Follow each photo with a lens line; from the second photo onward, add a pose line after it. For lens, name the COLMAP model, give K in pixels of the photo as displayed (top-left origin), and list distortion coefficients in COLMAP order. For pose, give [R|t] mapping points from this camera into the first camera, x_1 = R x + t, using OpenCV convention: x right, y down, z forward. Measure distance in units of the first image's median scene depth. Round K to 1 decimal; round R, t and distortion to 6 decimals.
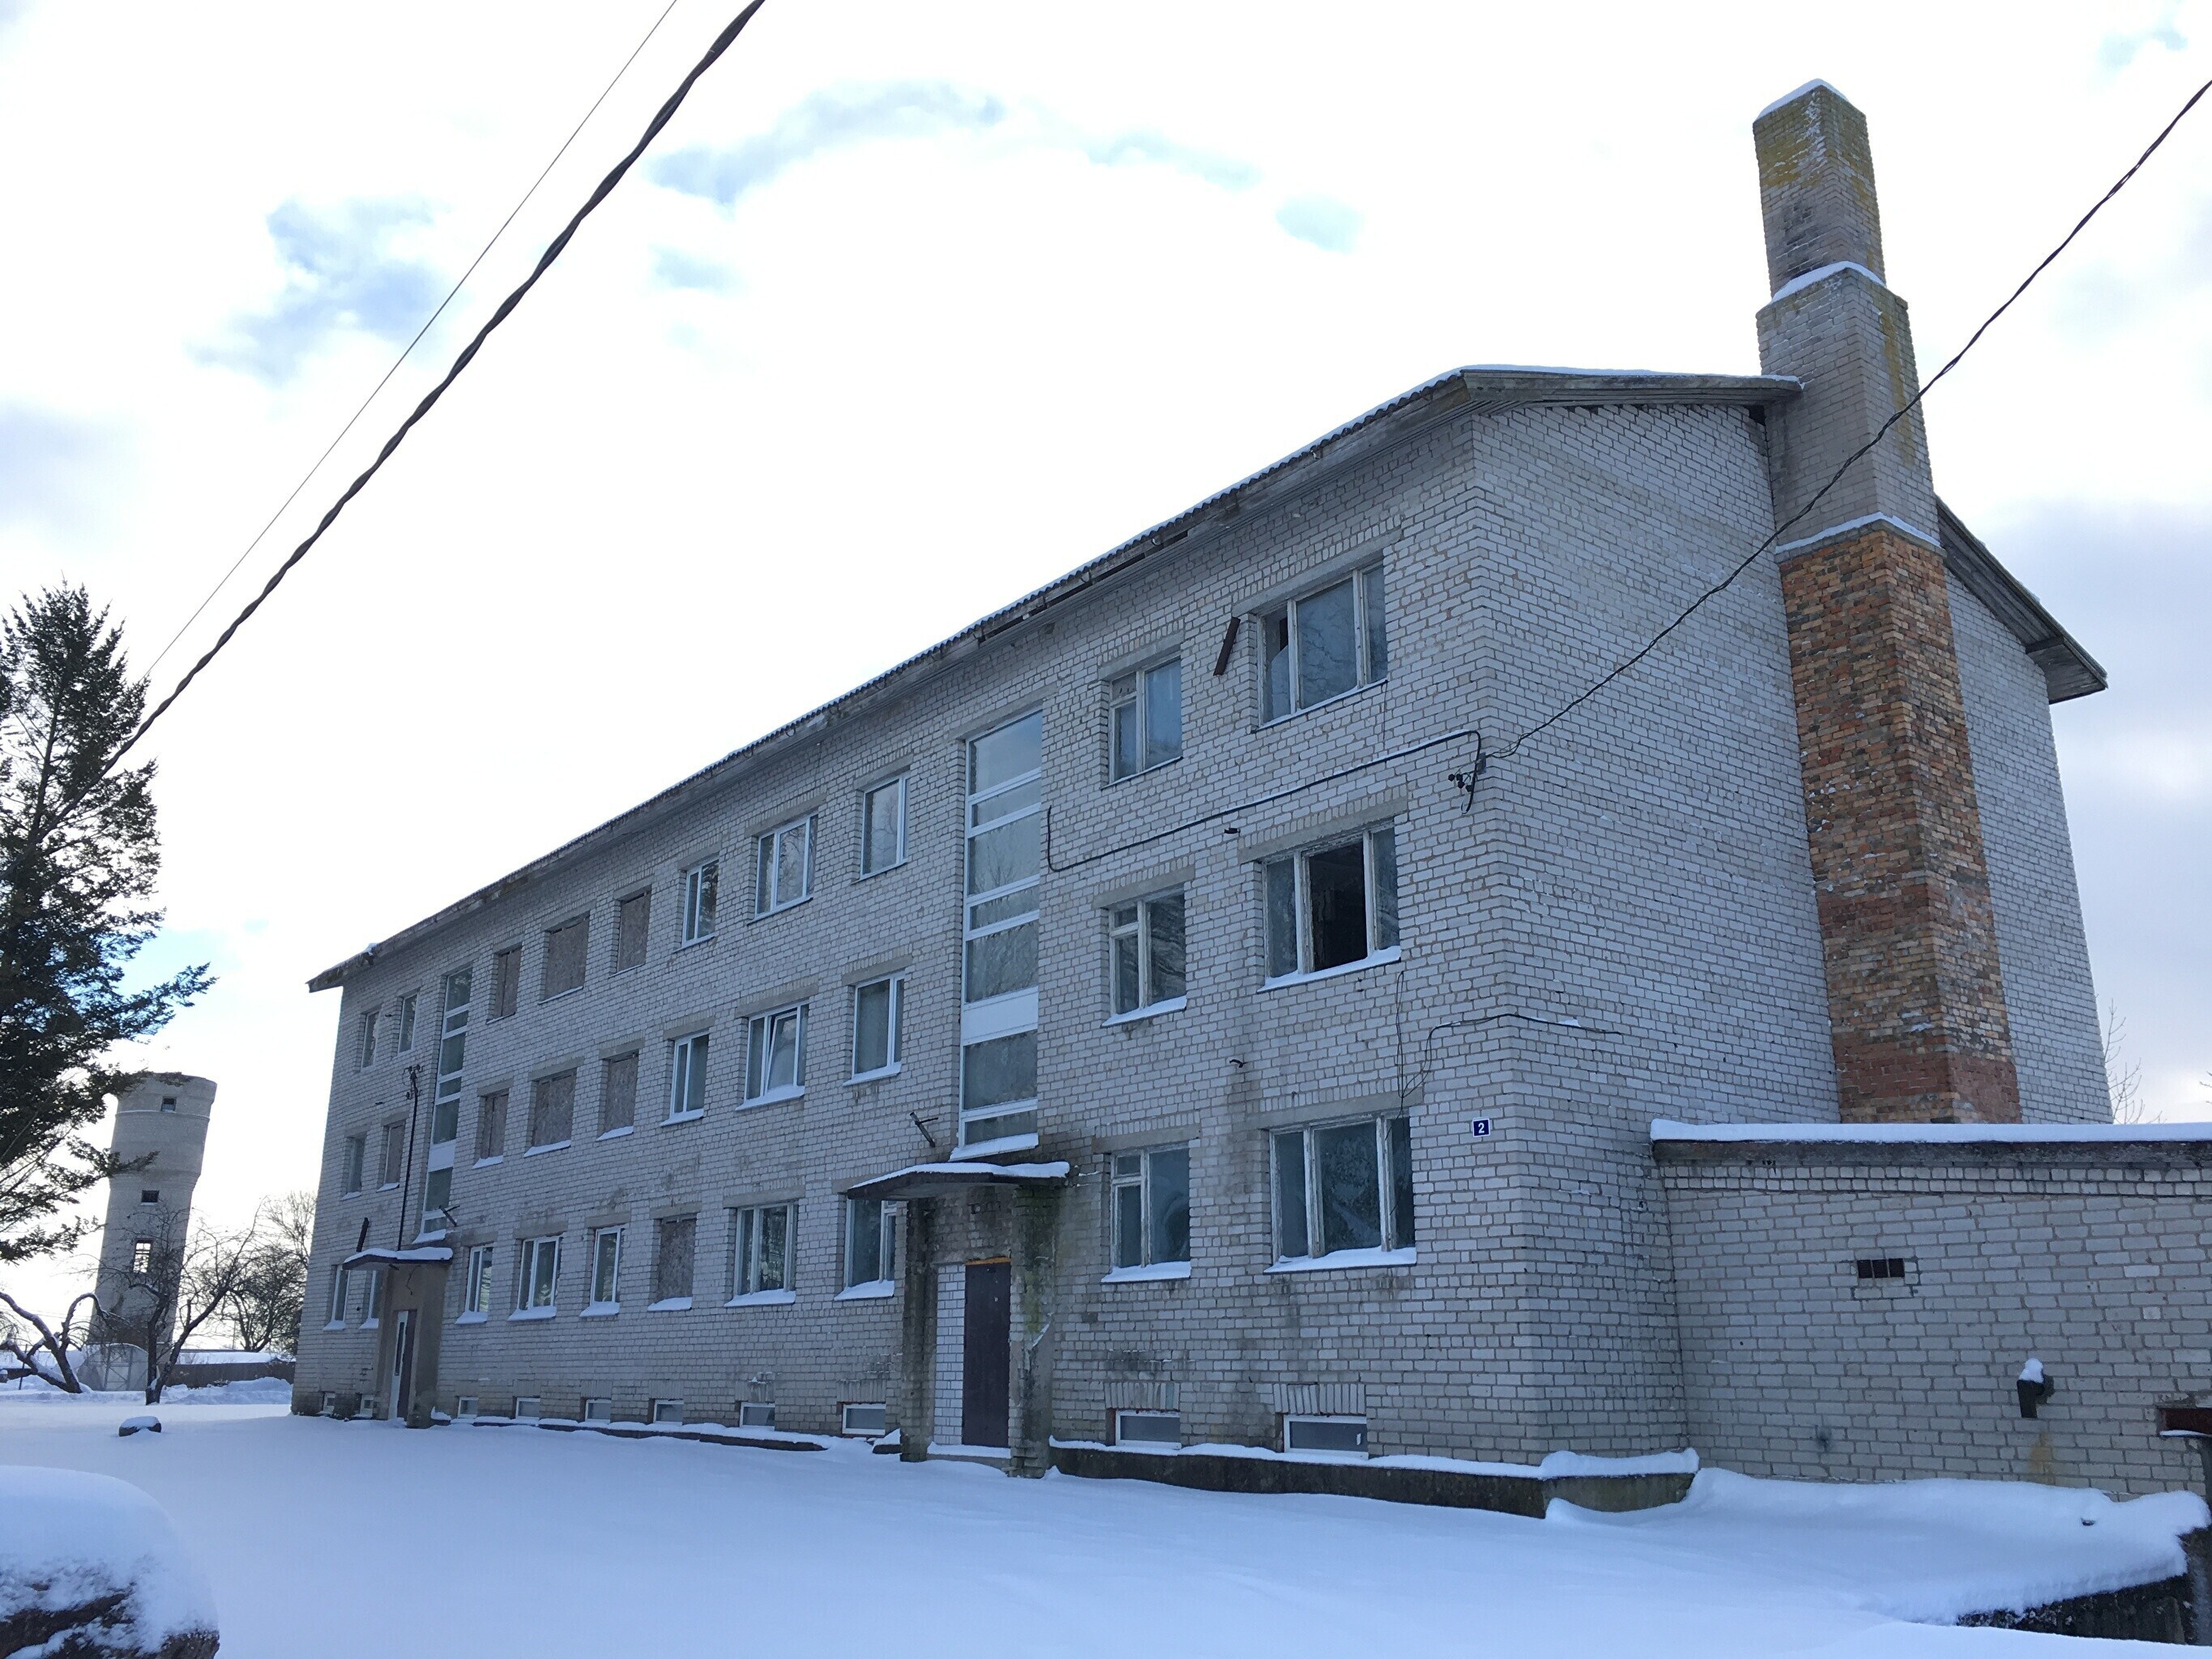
lens RADIAL K [[1864.2, 0, 1106.0], [0, 1864.2, 829.5], [0, 0, 1]] dist [0.078361, -0.093518]
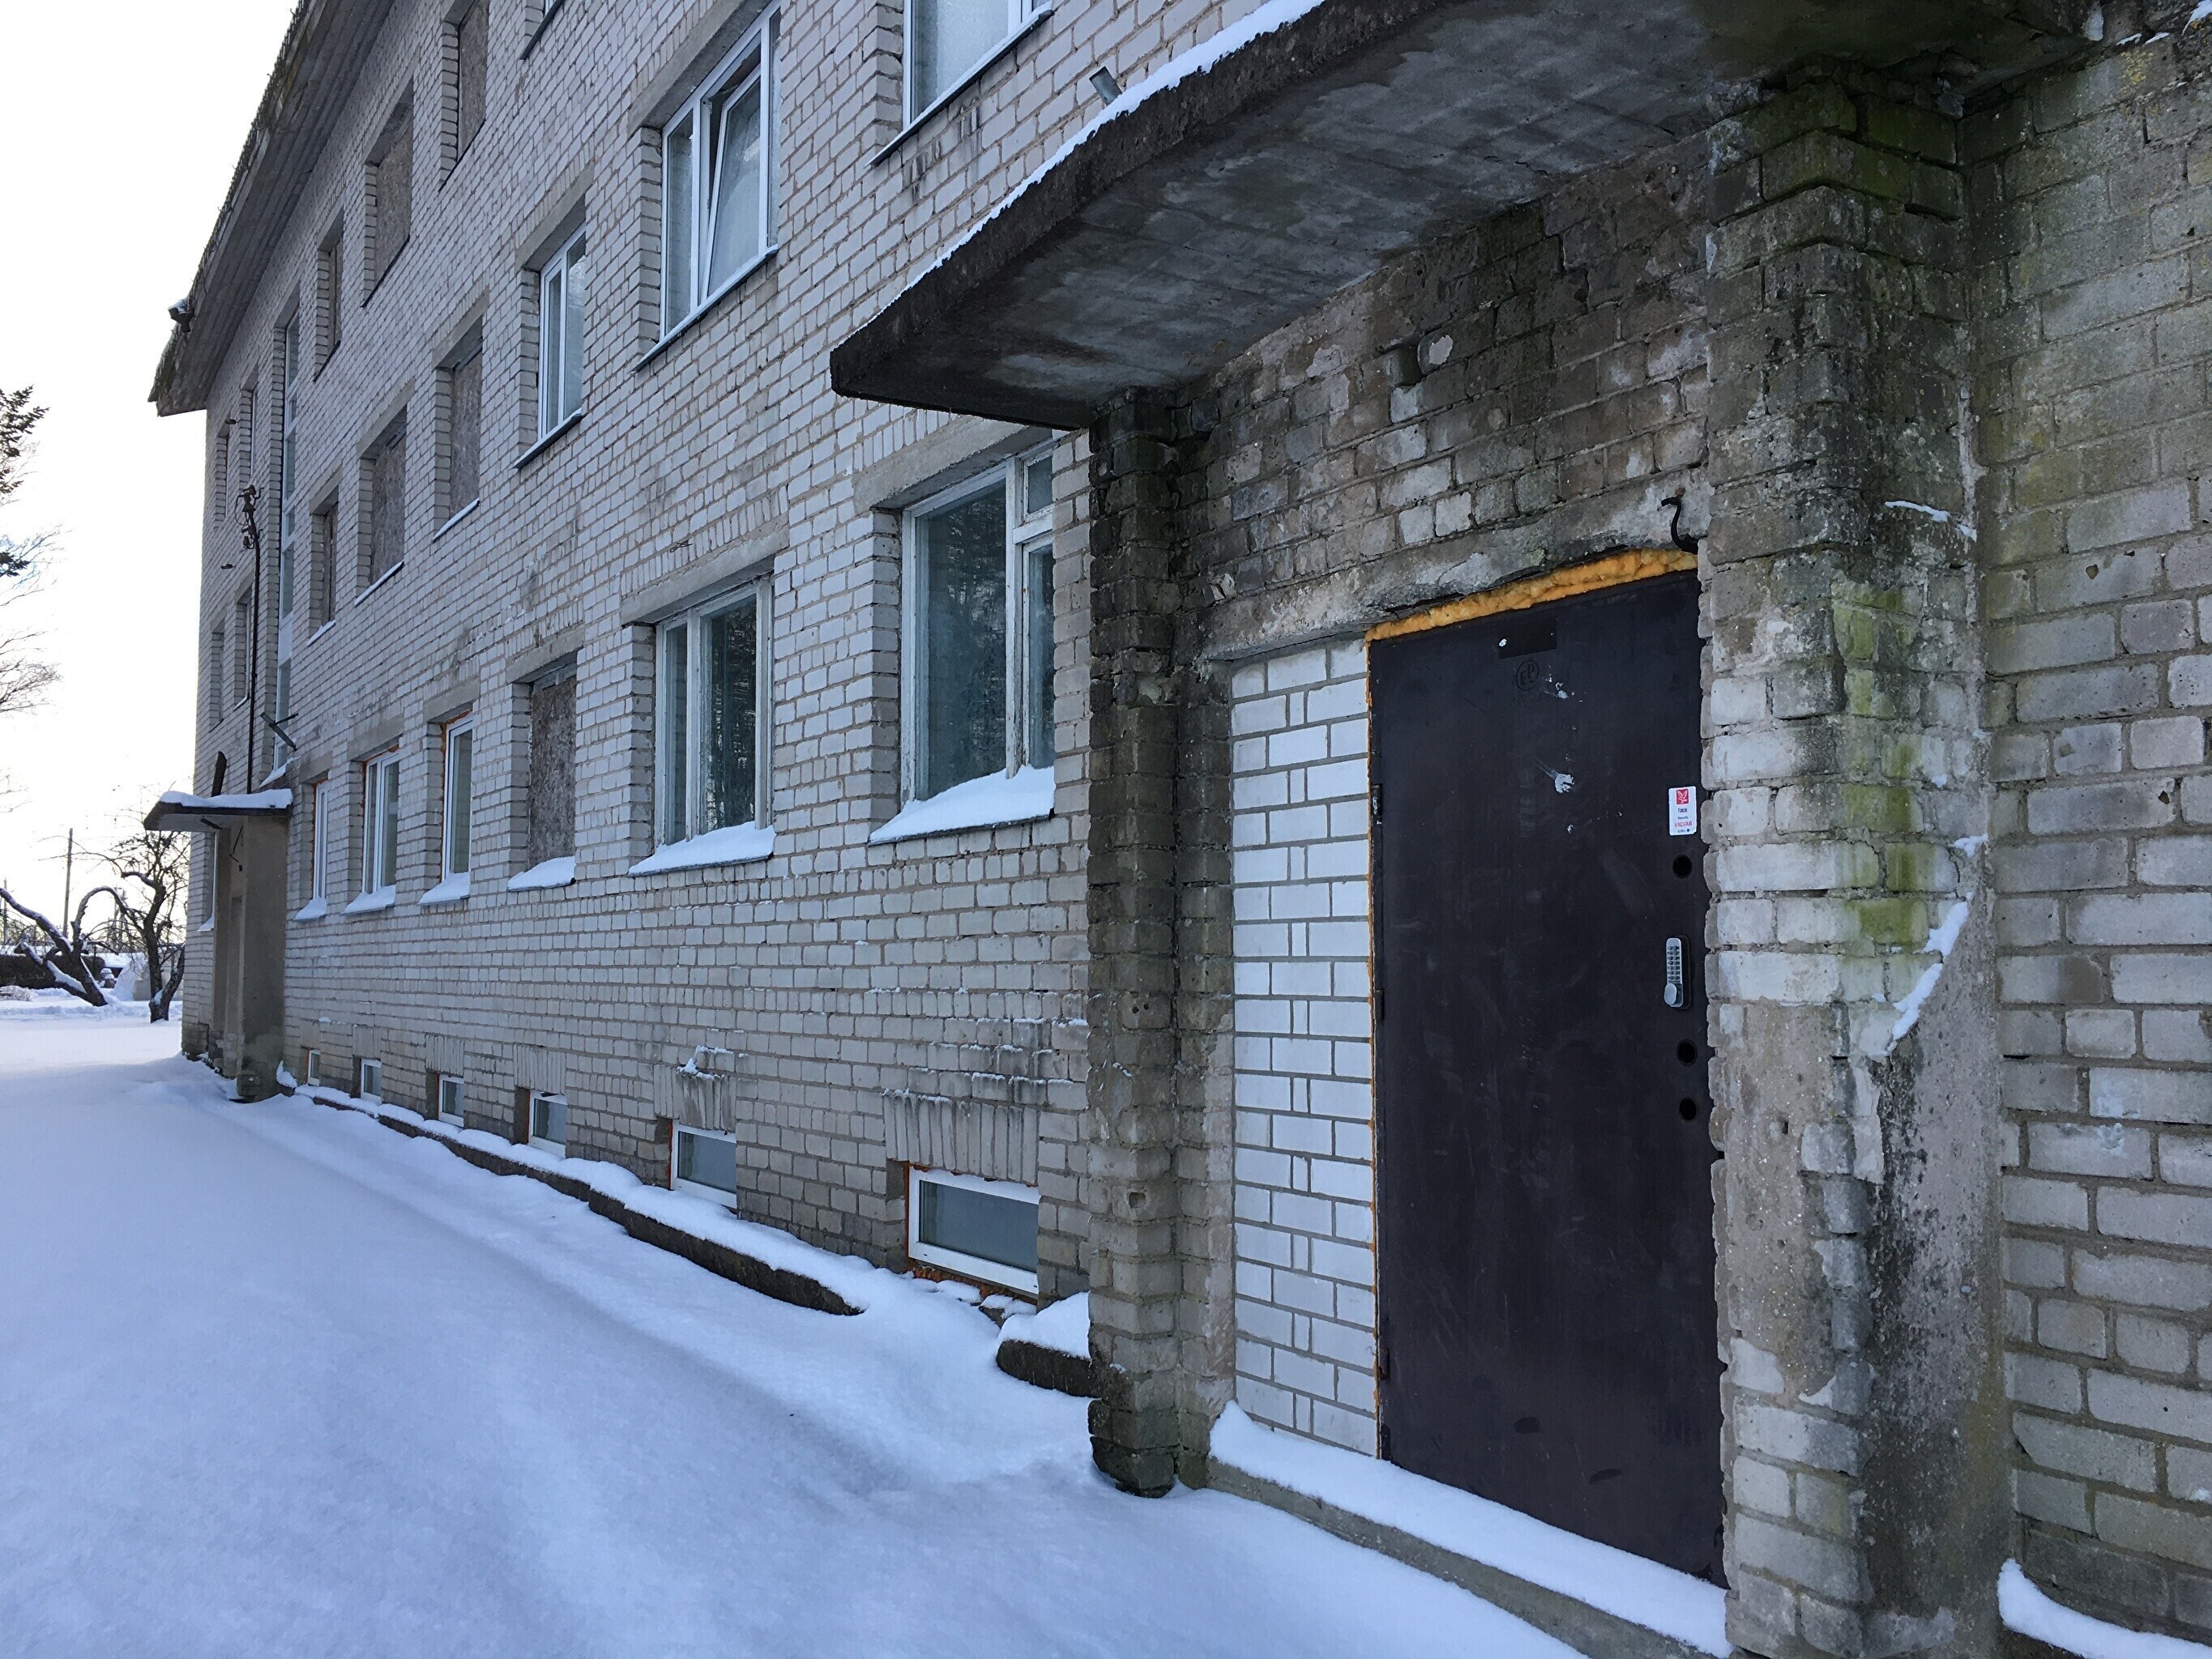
lens RADIAL K [[1864.2, 0, 1106.0], [0, 1864.2, 829.5], [0, 0, 1]] dist [0.078361, -0.093518]
pose [[0.994399, -0.007847, -0.105402, -0.085891], [0.029219, 0.978786, 0.202791, 0.218442], [0.101575, -0.204735, 0.973533, 0.819325]]
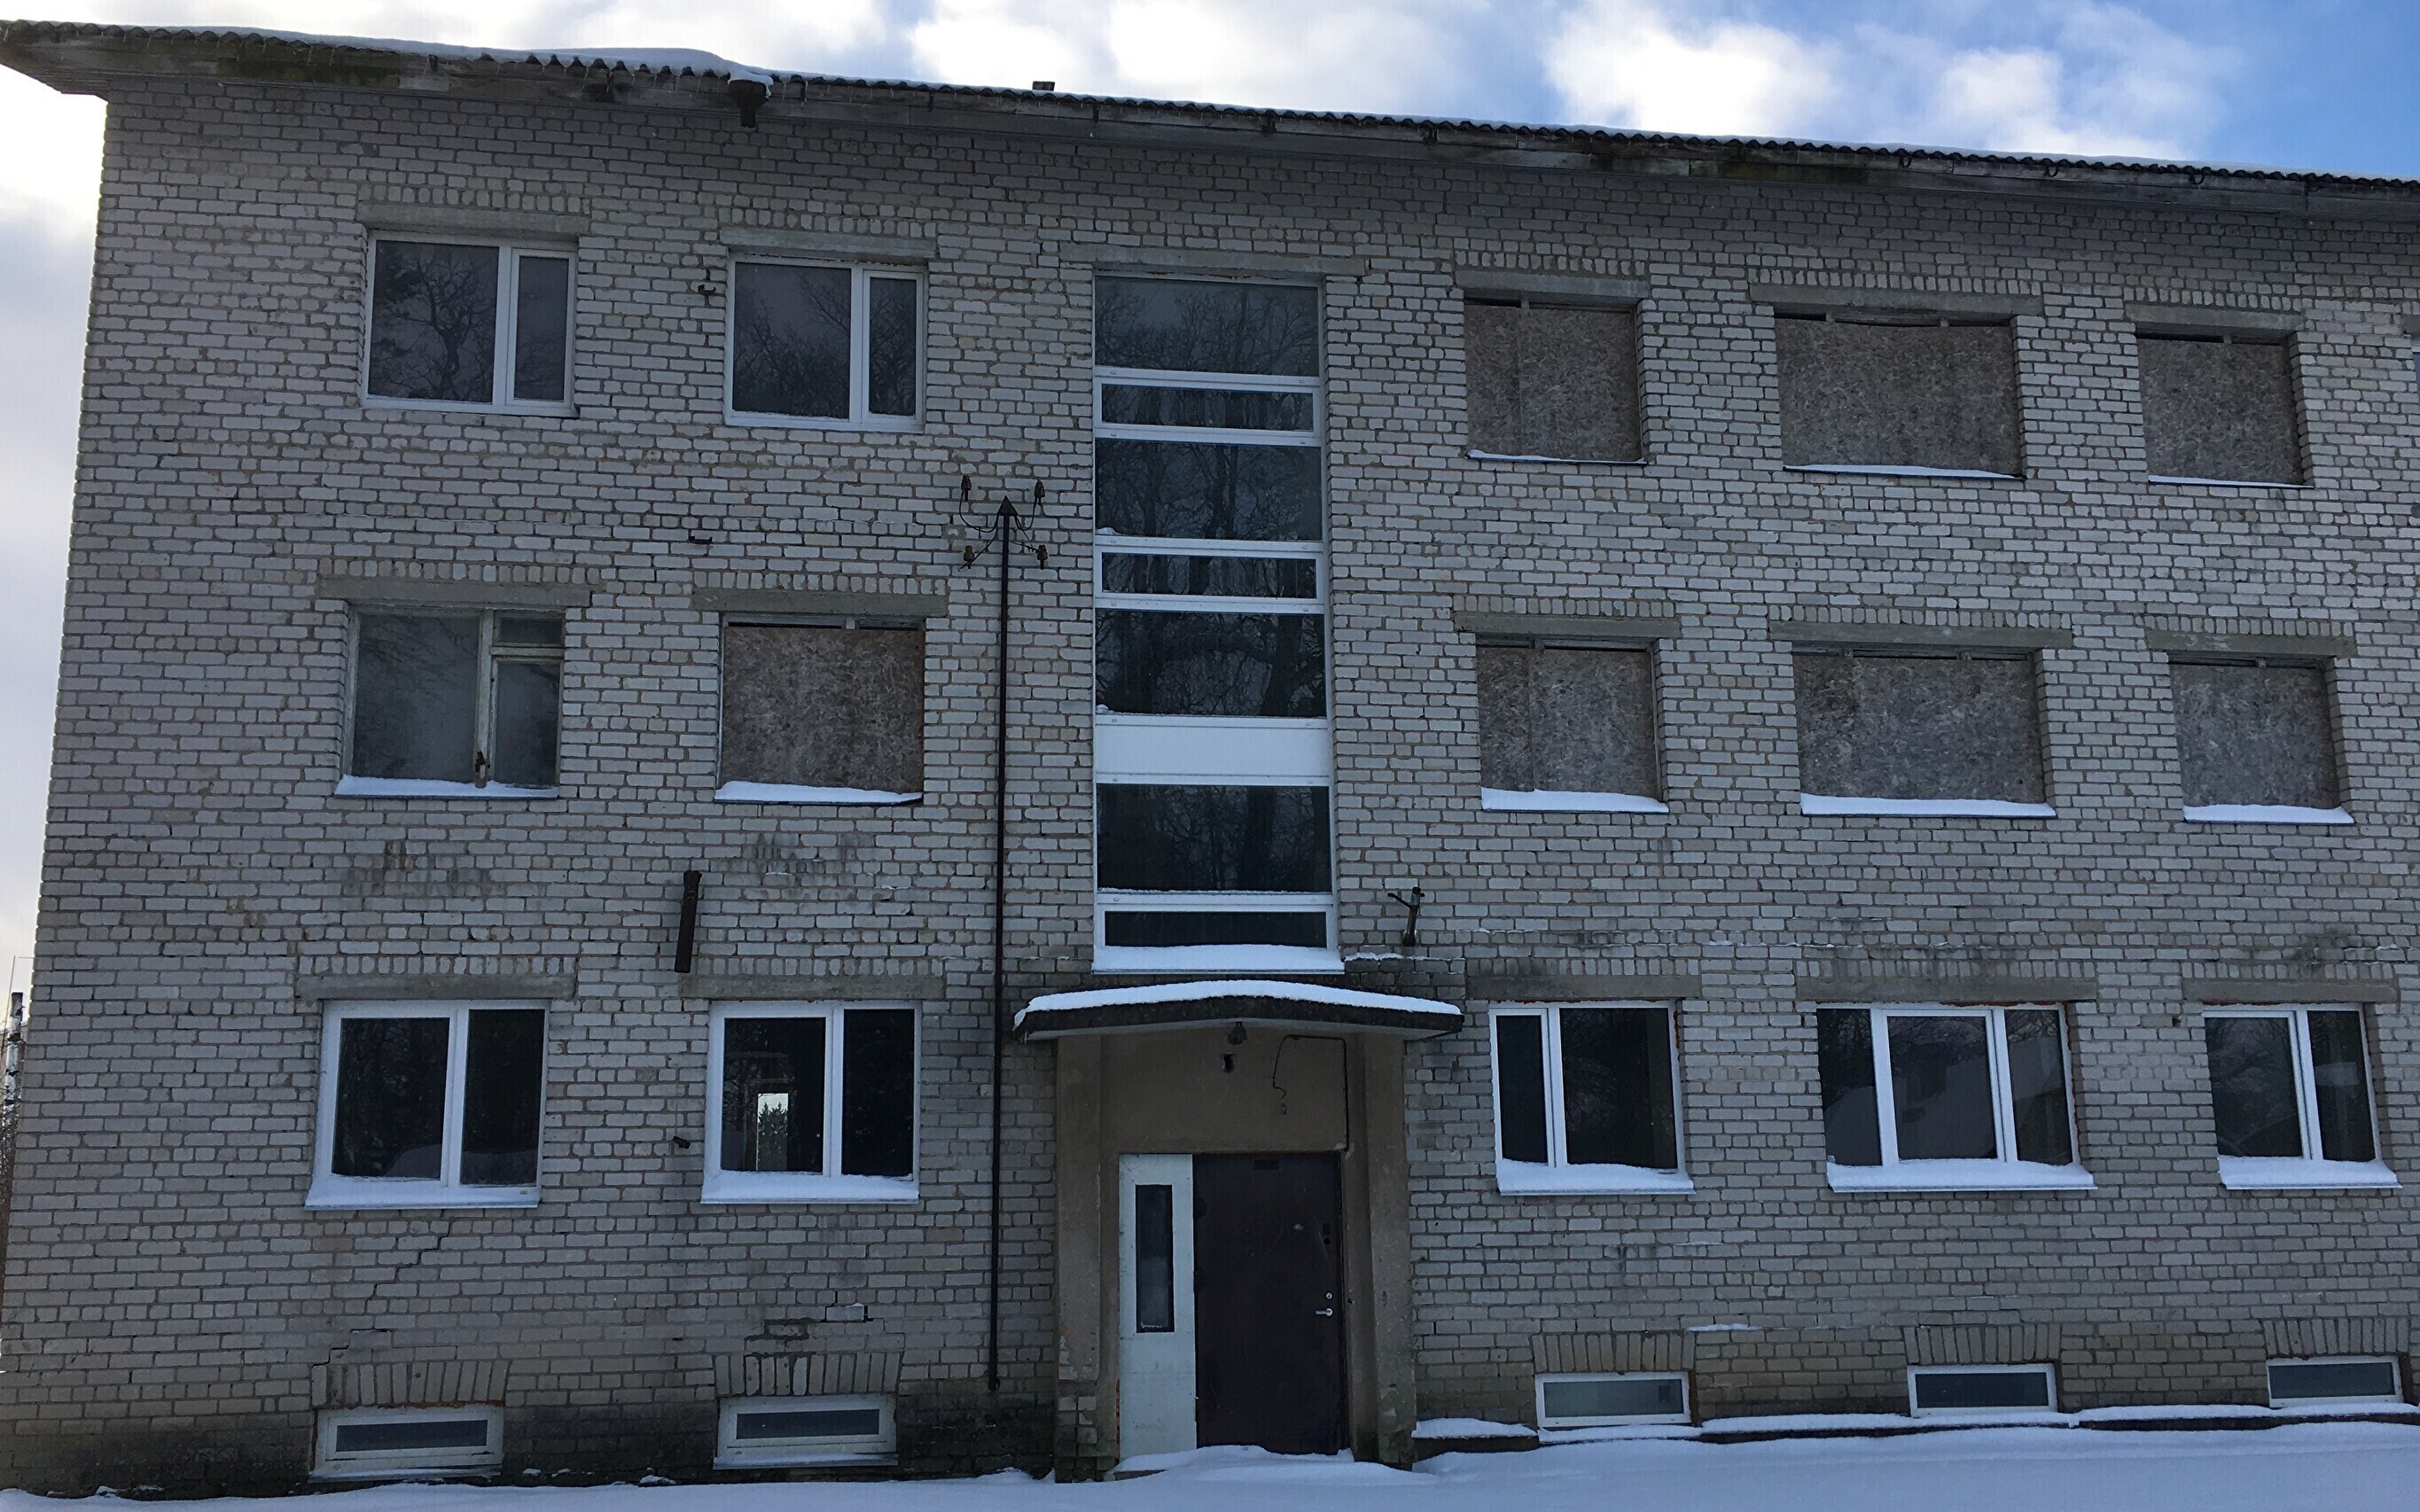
lens RADIAL K [[1843.1, 0, 1209.9], [0, 1843.1, 1014.6], [0, 0, 1]] dist [-0.002381, -0.001920]
pose [[0.514627, 0.130975, 0.847352, -0.584962], [-0.219875, 0.975376, -0.017225, 0.206810], [-0.828742, -0.177447, 0.530753, 0.720686]]
